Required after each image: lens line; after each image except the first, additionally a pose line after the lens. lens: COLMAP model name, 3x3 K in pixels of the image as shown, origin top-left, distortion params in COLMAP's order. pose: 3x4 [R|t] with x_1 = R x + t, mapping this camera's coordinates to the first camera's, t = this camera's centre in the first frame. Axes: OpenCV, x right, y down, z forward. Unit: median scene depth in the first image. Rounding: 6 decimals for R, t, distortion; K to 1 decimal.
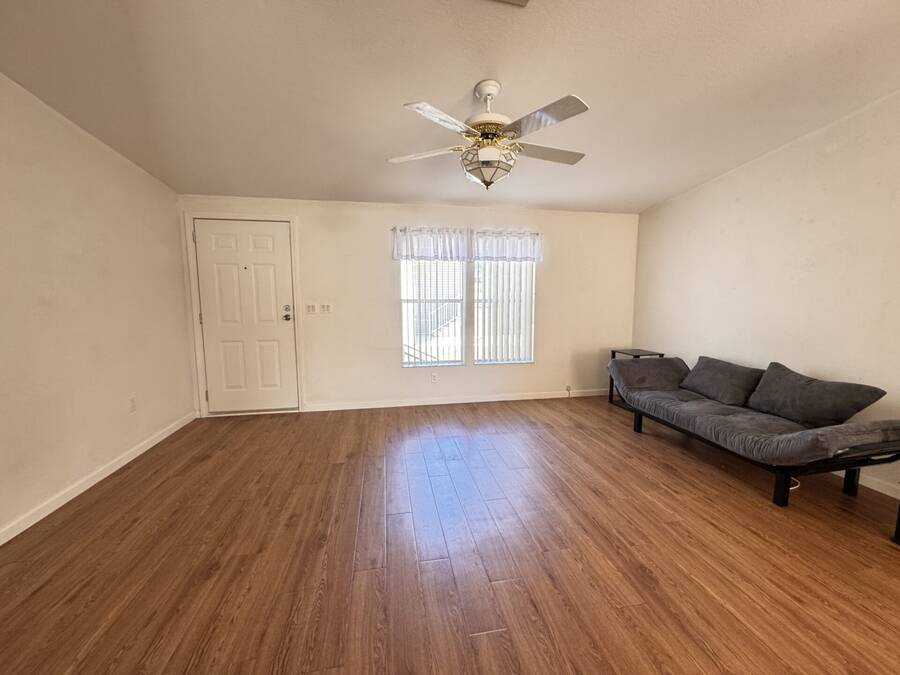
lens RADIAL K [[360.1, 0, 450.9], [0, 360.1, 336.2], [0, 0, 1]] dist [-0.000100, -0.000598]
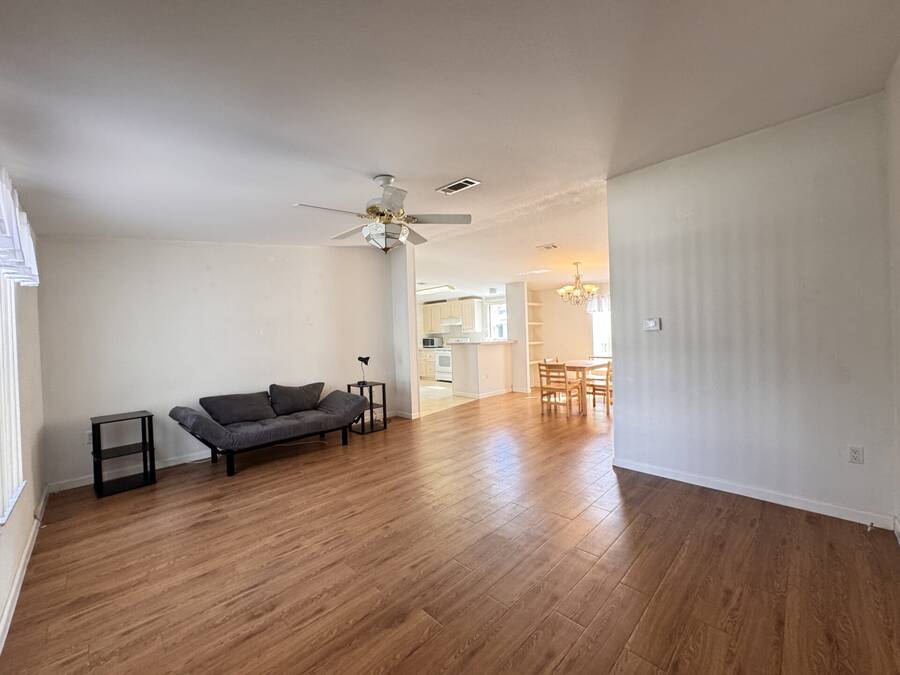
lens RADIAL K [[360.1, 0, 450.3], [0, 360.1, 339.0], [0, 0, 1]] dist [-0.000100, -0.000598]
pose [[-0.568214, 0.011990, 0.822793, -0.749597], [0.123258, 0.989853, 0.070697, -0.124432], [-0.813597, 0.141587, -0.563926, 1.120431]]
